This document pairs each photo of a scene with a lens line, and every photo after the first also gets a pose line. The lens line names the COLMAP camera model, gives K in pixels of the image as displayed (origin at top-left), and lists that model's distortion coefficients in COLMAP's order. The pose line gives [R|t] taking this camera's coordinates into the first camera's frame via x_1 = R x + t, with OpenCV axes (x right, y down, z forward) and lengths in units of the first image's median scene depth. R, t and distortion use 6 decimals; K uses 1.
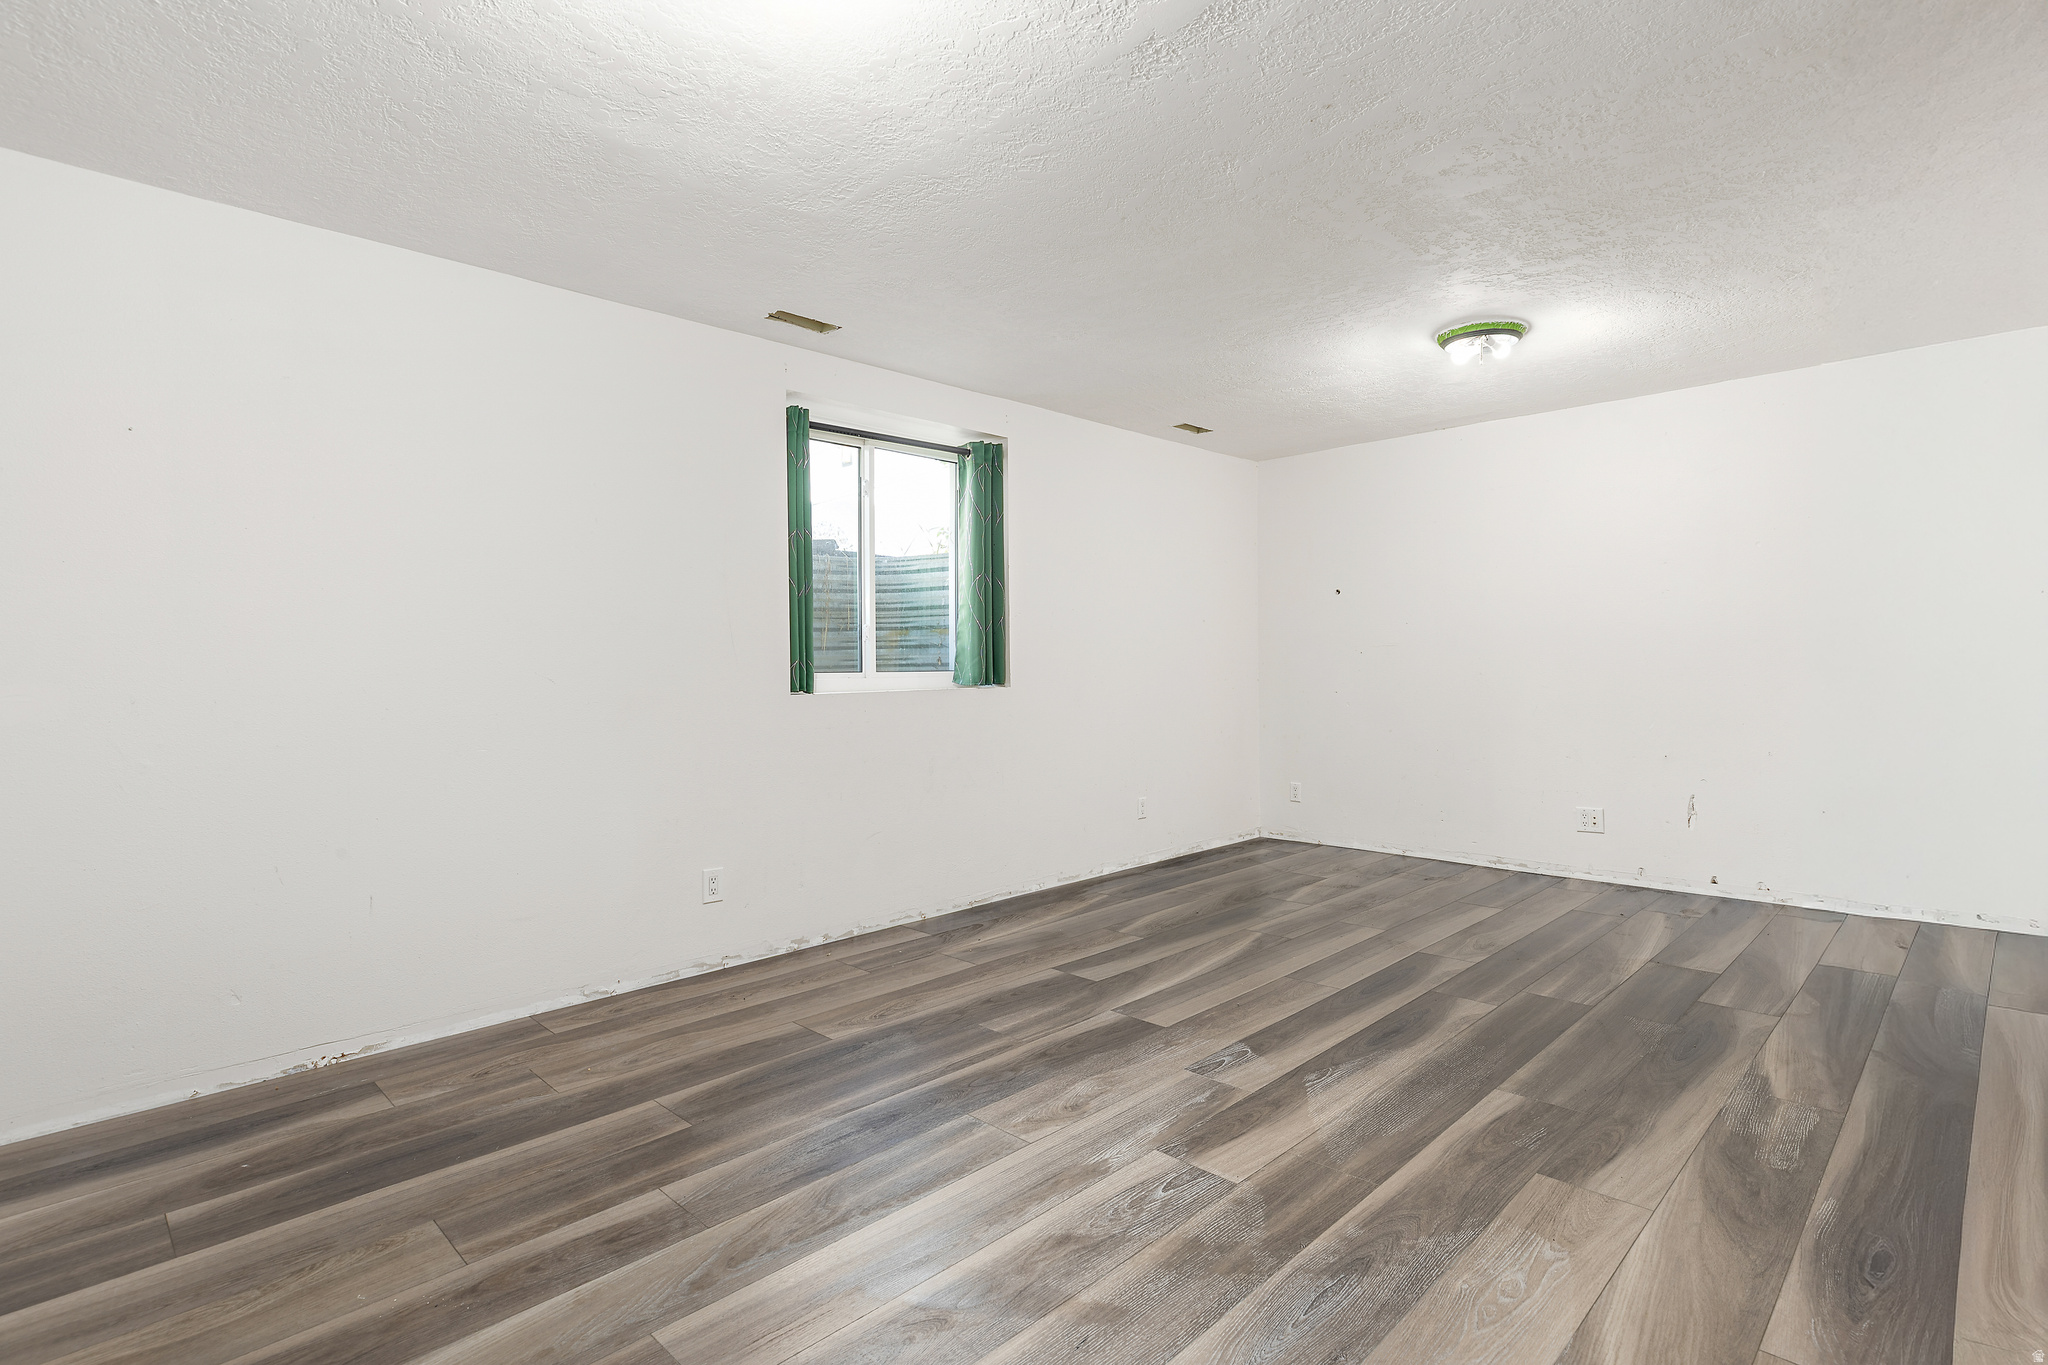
lens RADIAL K [[1006.2, 0, 1039.9], [0, 1006.2, 655.5], [0, 0, 1]] dist [-0.004502, -0.000722]
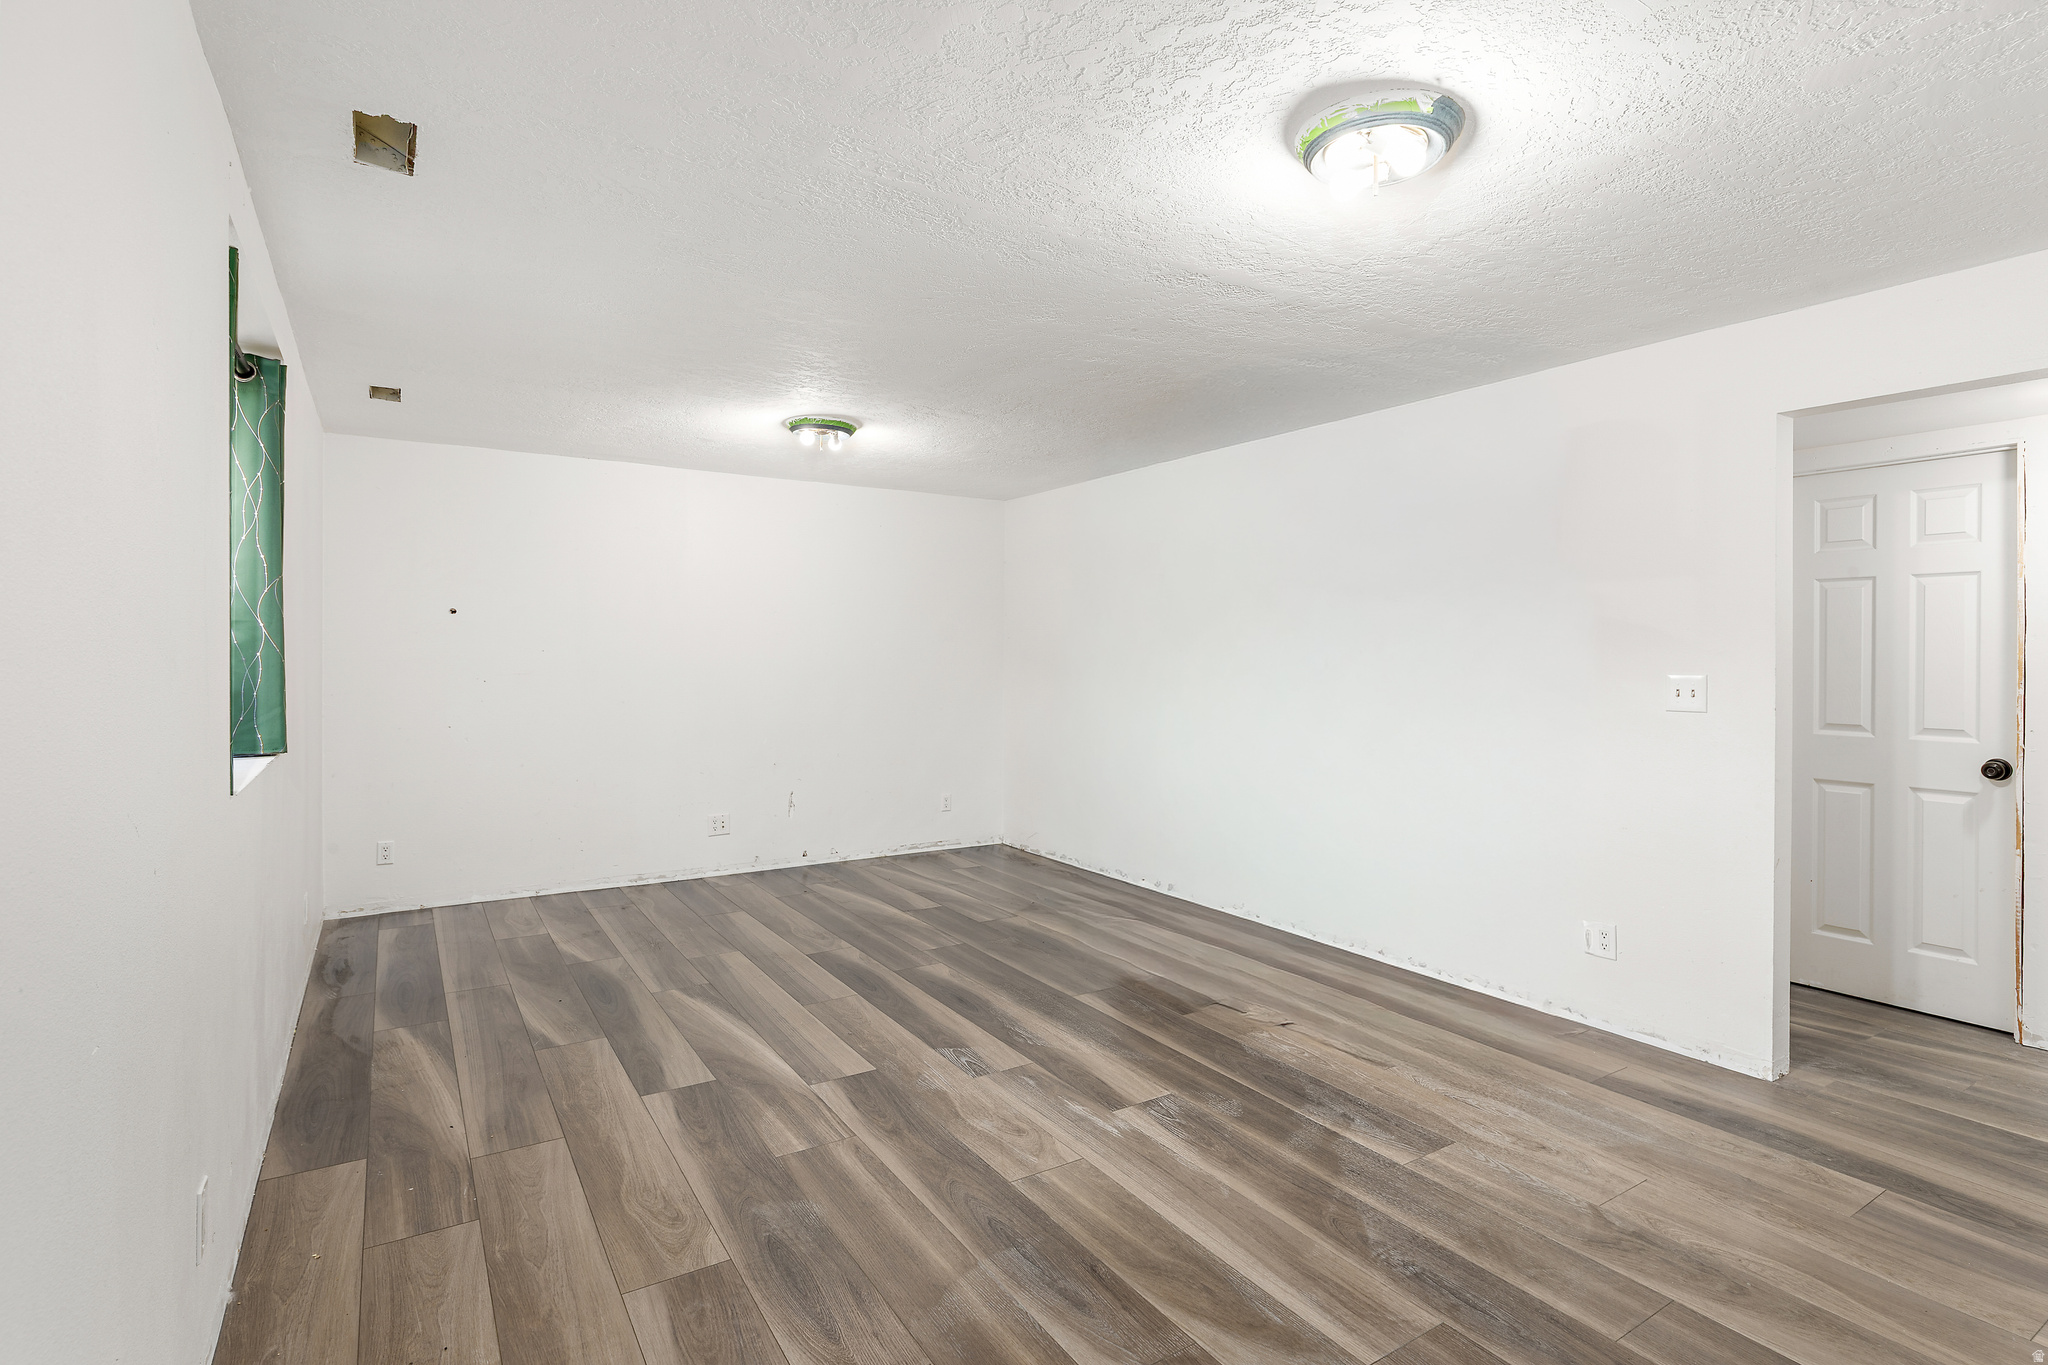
lens RADIAL K [[1006.2, 0, 1039.9], [0, 1006.2, 655.5], [0, 0, 1]] dist [-0.004502, -0.000722]
pose [[0.223111, 0.008637, 0.974755, -0.792826], [-0.011068, 0.999919, -0.006326, -0.047792], [-0.974730, -0.009377, 0.223189, 0.569310]]
